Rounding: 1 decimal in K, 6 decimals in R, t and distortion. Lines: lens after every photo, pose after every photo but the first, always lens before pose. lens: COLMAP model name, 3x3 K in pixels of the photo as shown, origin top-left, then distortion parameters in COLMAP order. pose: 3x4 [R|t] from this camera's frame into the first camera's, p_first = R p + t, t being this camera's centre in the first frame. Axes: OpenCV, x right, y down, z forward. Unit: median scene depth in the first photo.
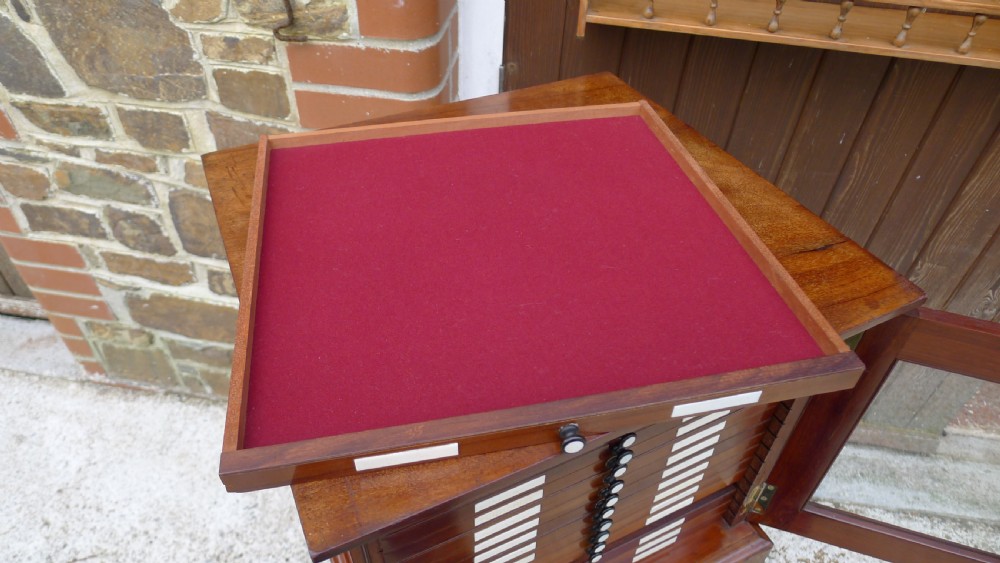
lens RADIAL K [[652.6, 0, 489.8], [0, 652.6, 289.8], [0, 0, 1]] dist [-0.060367, 0.016238]
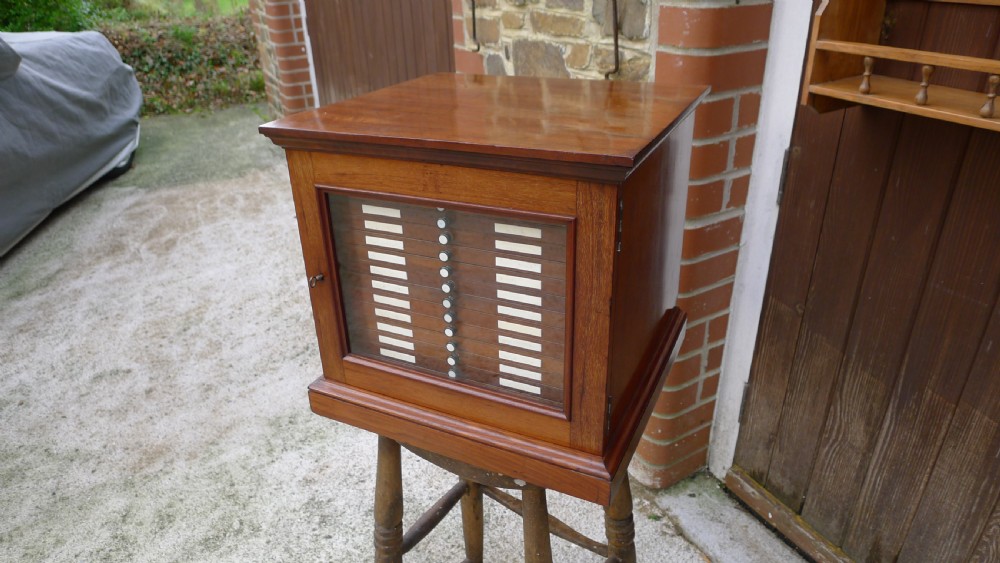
lens RADIAL K [[652.6, 0, 494.2], [0, 652.6, 280.7], [0, 0, 1]] dist [-0.060367, 0.016238]
pose [[0.623624, 0.315950, -0.715031, 0.487070], [-0.496348, 0.866686, -0.049935, 0.132876], [0.603930, 0.386045, 0.697307, 0.019204]]
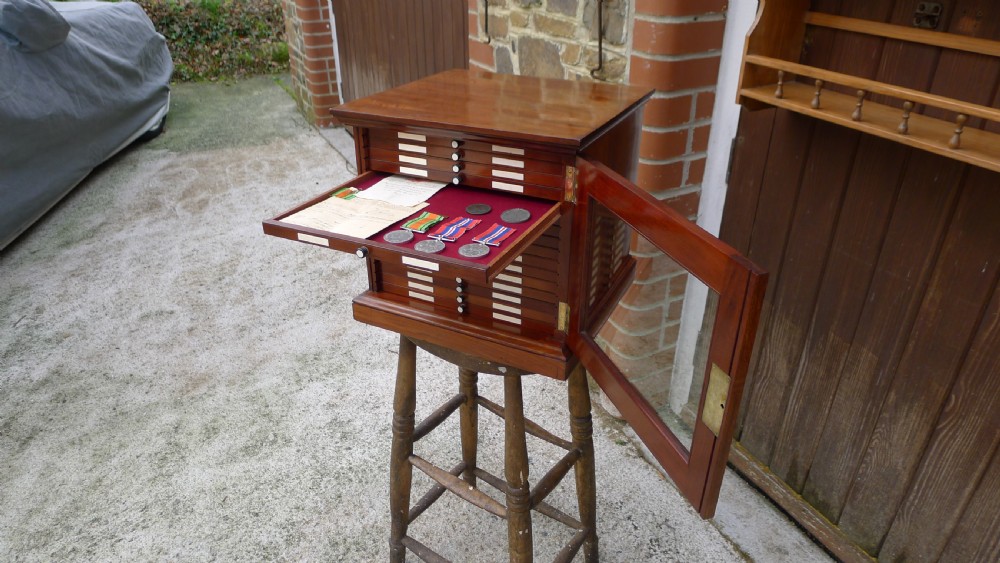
lens RADIAL K [[652.6, 0, 497.6], [0, 652.6, 278.2], [0, 0, 1]] dist [-0.060367, 0.016238]
pose [[0.606599, 0.361491, -0.708069, 0.682862], [-0.529647, 0.847962, -0.020835, 0.173010], [0.592885, 0.387665, 0.705835, -0.122257]]
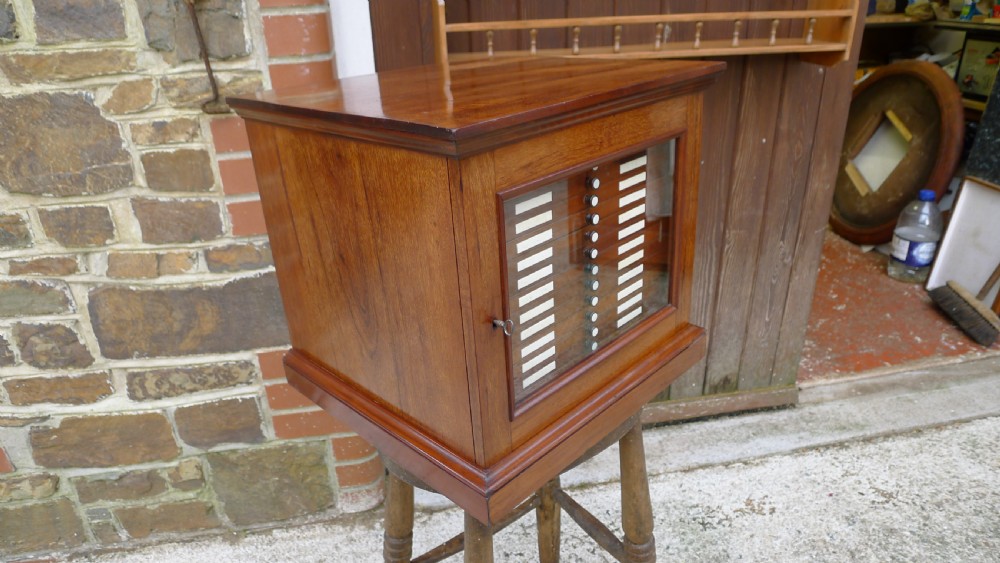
lens RADIAL K [[652.6, 0, 494.3], [0, 652.6, 278.9], [0, 0, 1]] dist [-0.060367, 0.016238]
pose [[0.939499, -0.194647, 0.281877, -0.159404], [0.273950, 0.920953, -0.277124, 0.275115], [-0.205654, 0.337577, 0.918557, -0.083381]]
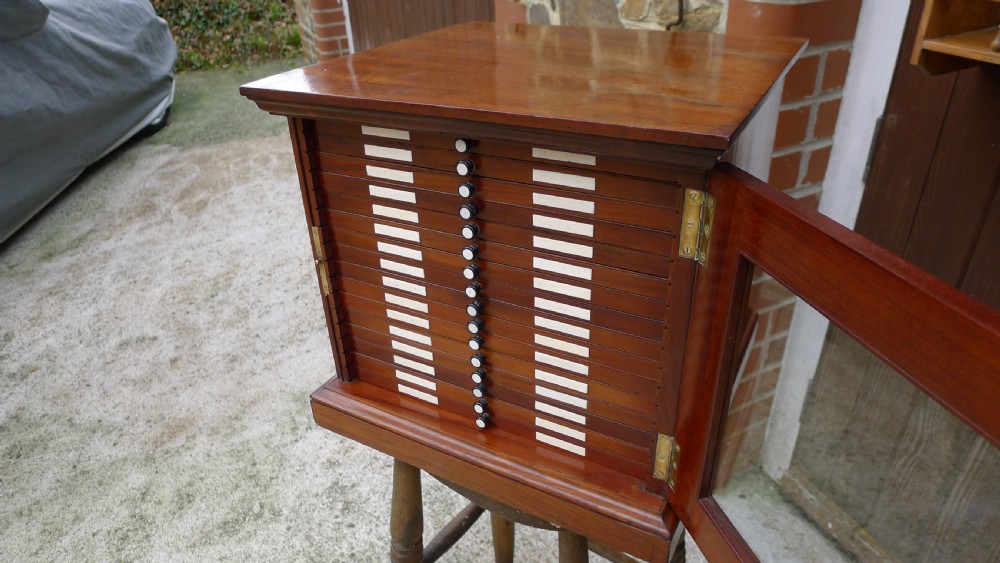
lens RADIAL K [[652.6, 0, 498.4], [0, 652.6, 283.8], [0, 0, 1]] dist [-0.060367, 0.016238]
pose [[0.577114, 0.375958, -0.724979, 0.398785], [-0.514893, 0.856567, 0.034319, 0.100967], [0.633896, 0.353481, 0.687915, 0.087017]]
